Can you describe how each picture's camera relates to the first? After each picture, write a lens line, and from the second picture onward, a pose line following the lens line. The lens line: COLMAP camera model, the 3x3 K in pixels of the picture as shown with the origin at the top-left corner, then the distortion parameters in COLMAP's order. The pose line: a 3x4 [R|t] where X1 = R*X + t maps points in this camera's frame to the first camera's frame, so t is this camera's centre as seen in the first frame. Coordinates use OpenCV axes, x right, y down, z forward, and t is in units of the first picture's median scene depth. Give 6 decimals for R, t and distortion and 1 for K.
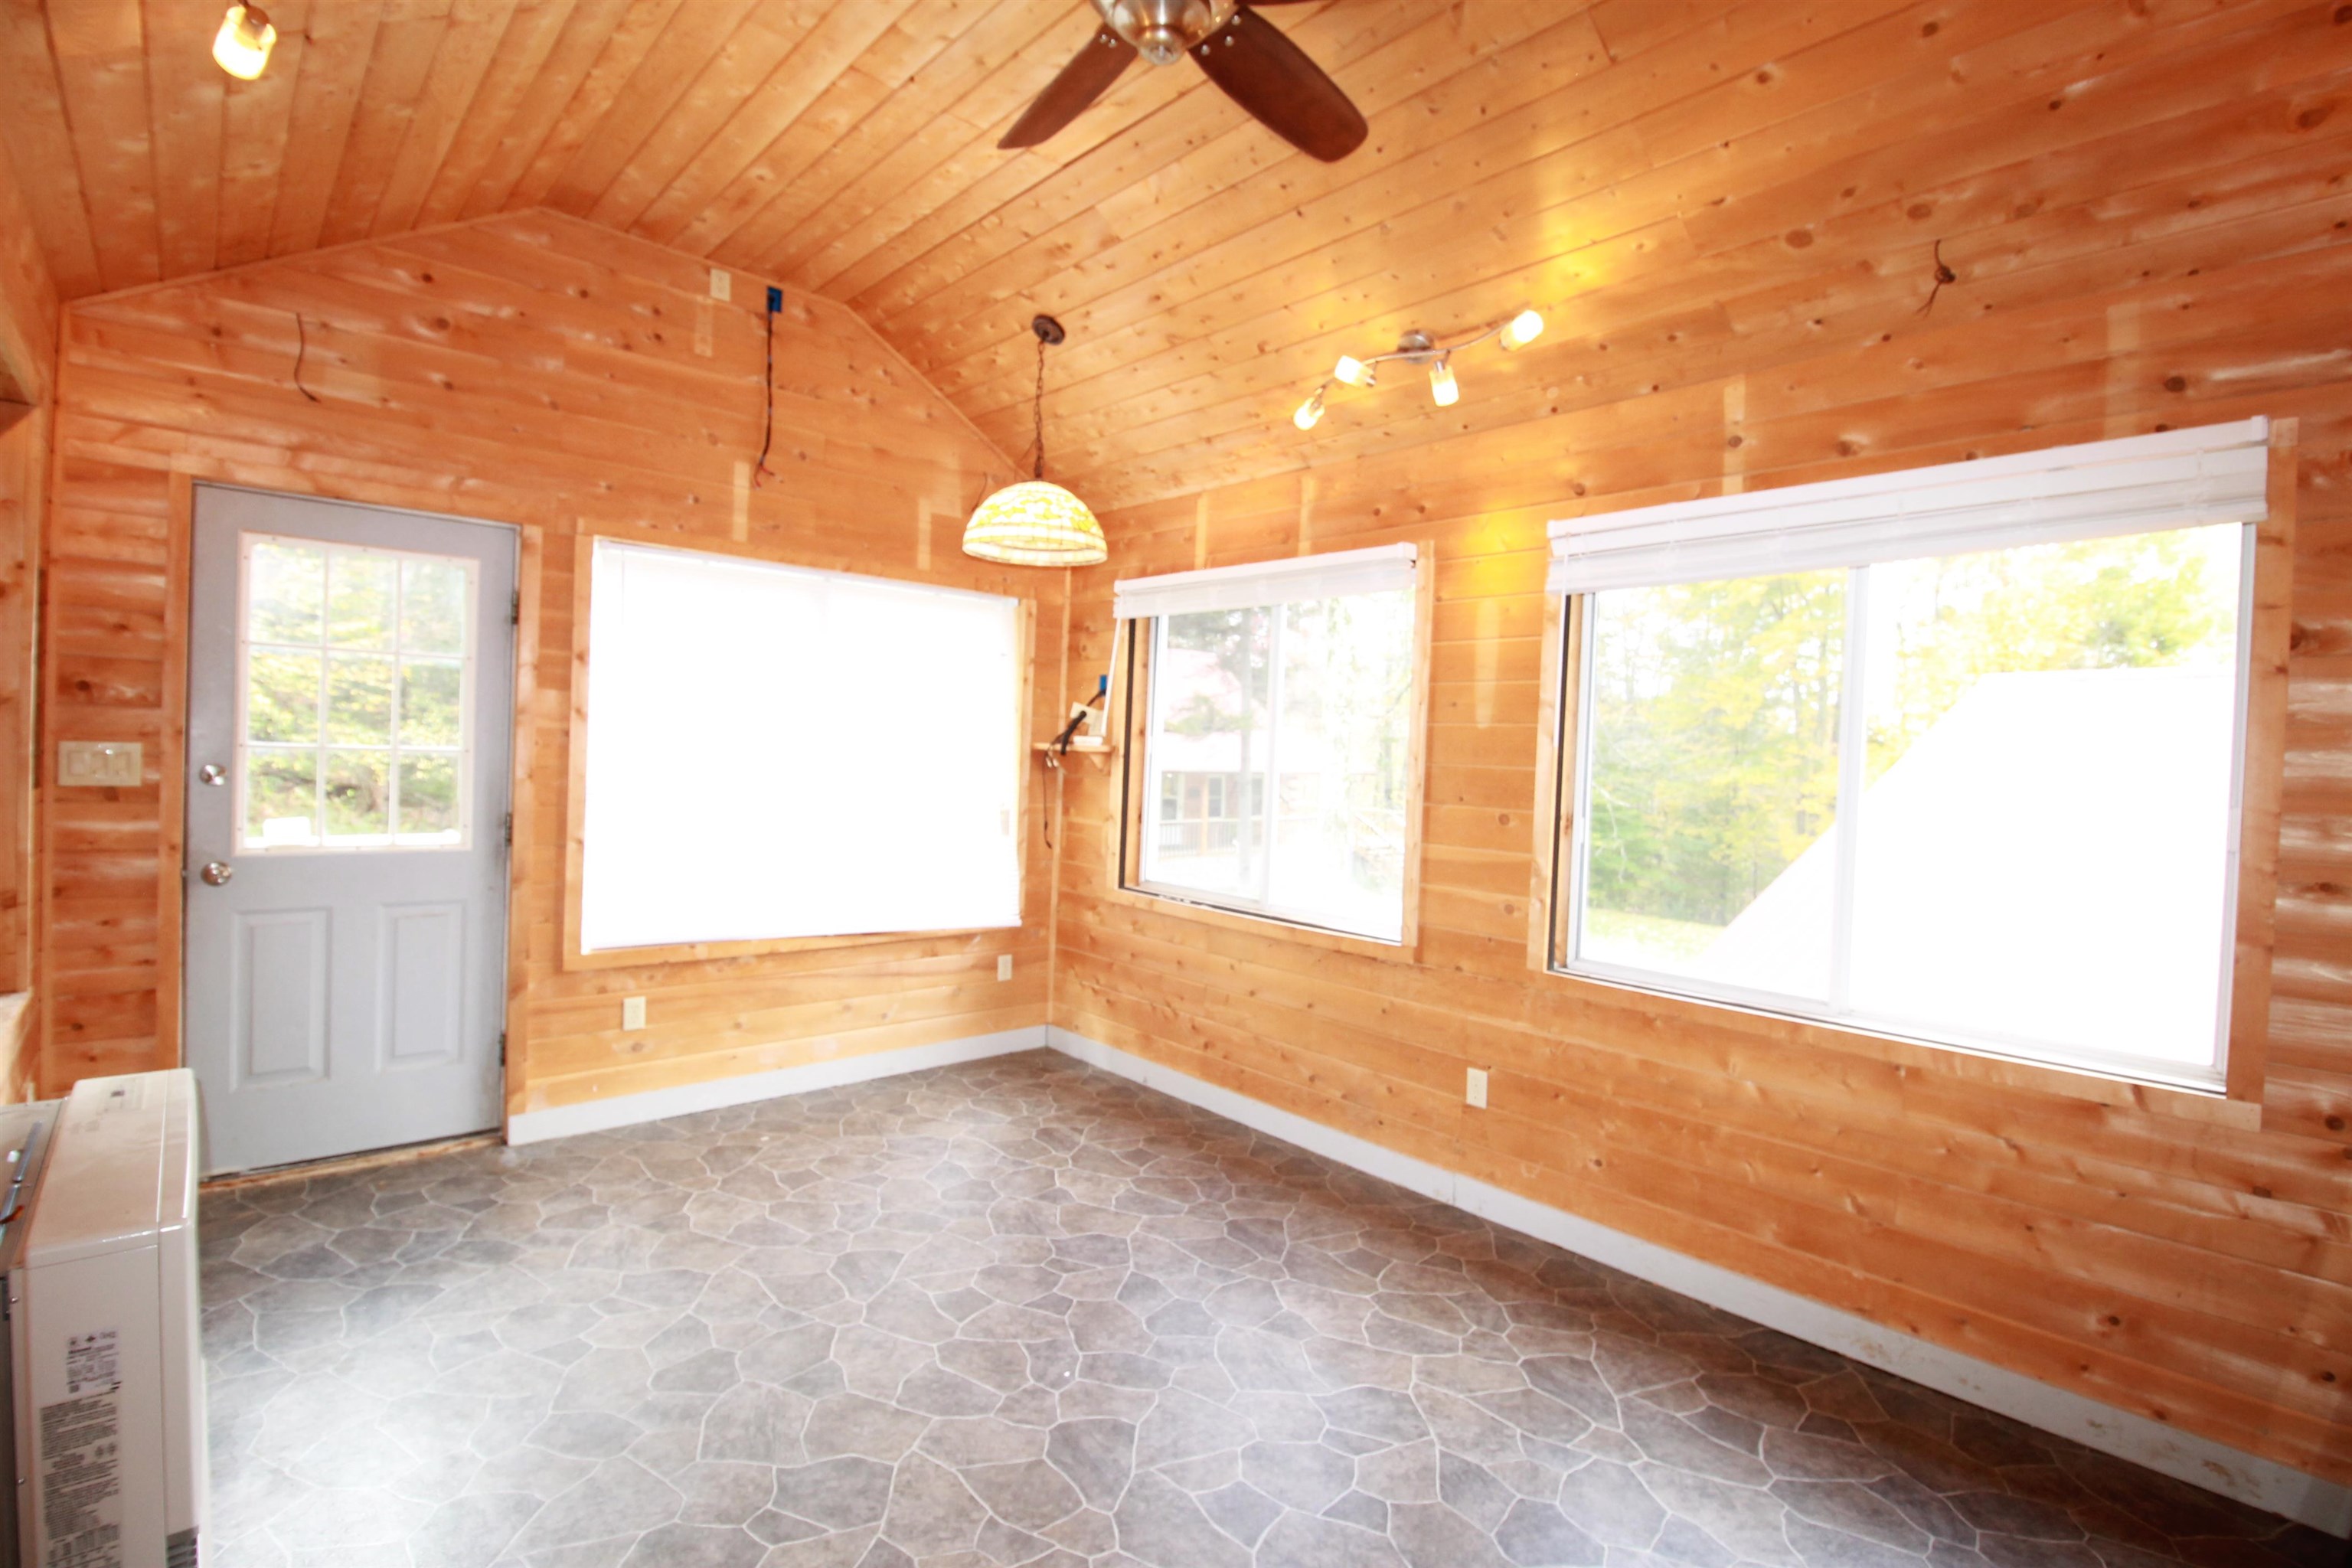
lens RADIAL K [[1104.1, 0, 1196.4], [0, 1104.1, 769.5], [0, 0, 1]] dist [-0.003660, -0.009817]
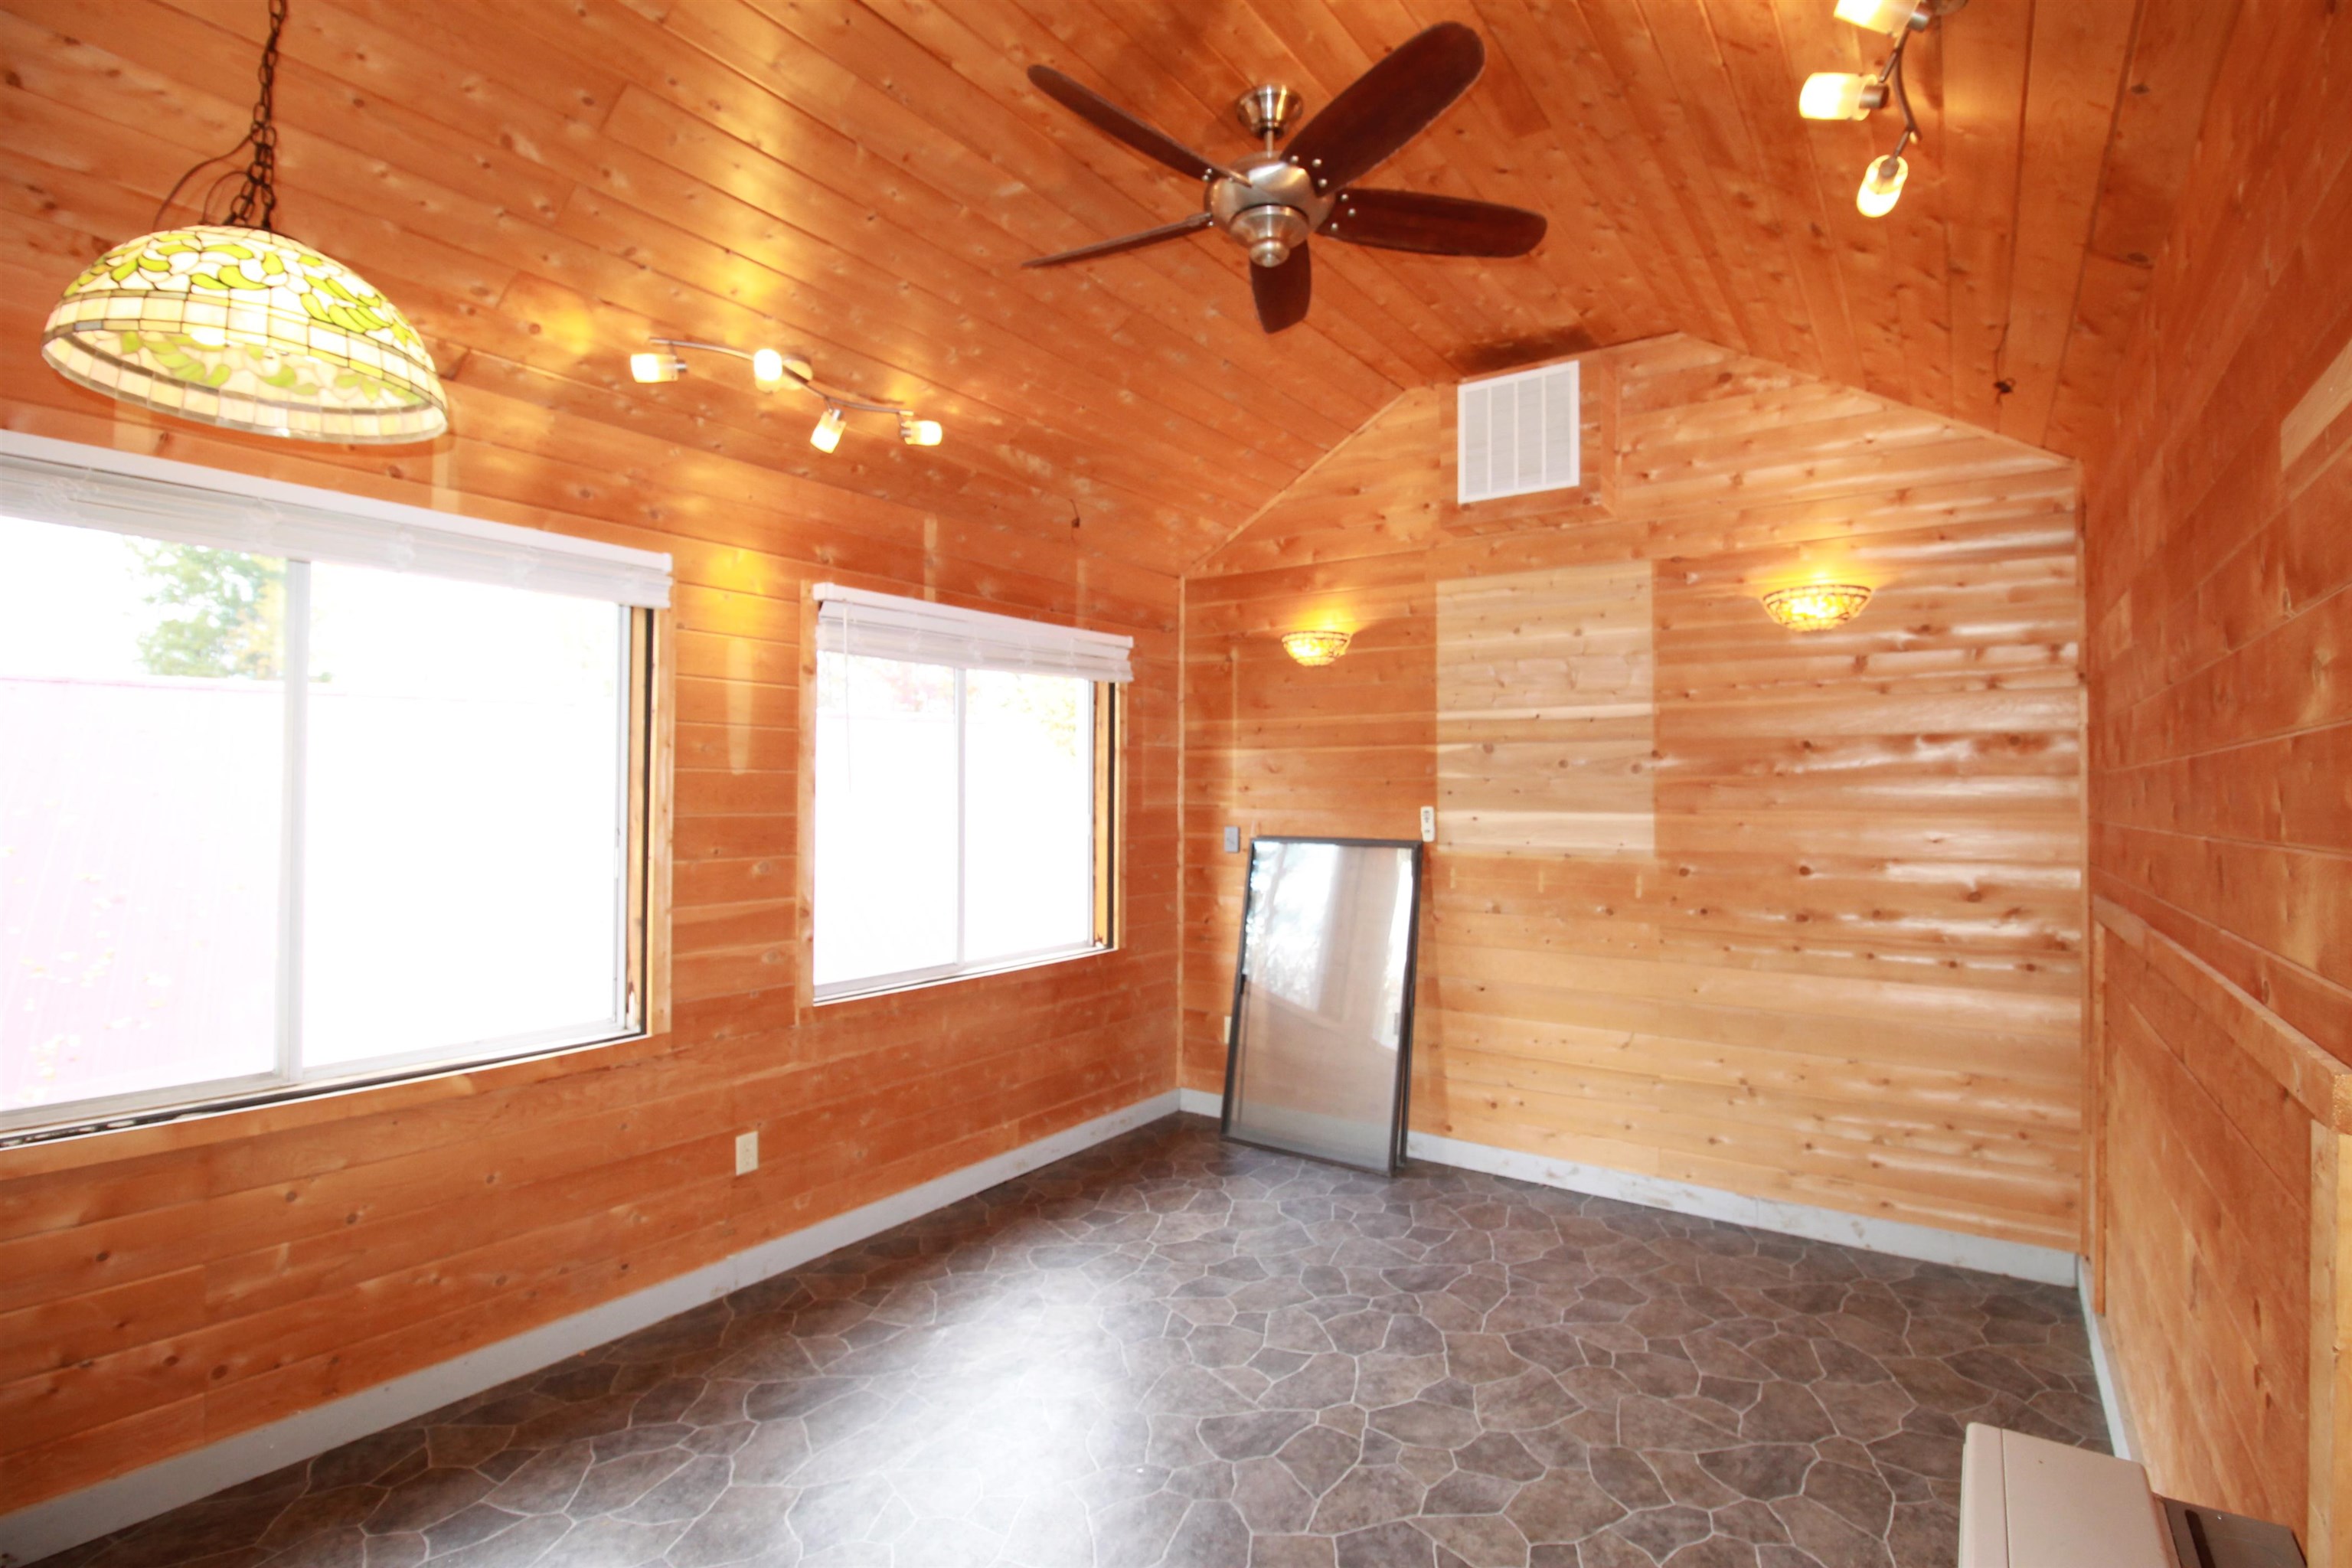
lens RADIAL K [[1104.1, 0, 1196.4], [0, 1104.1, 769.5], [0, 0, 1]] dist [-0.003660, -0.009817]
pose [[-0.228858, -0.003797, 0.973452, -0.813304], [0.017910, 0.999807, 0.008110, -0.045027], [-0.973295, 0.019291, -0.228746, 0.896891]]
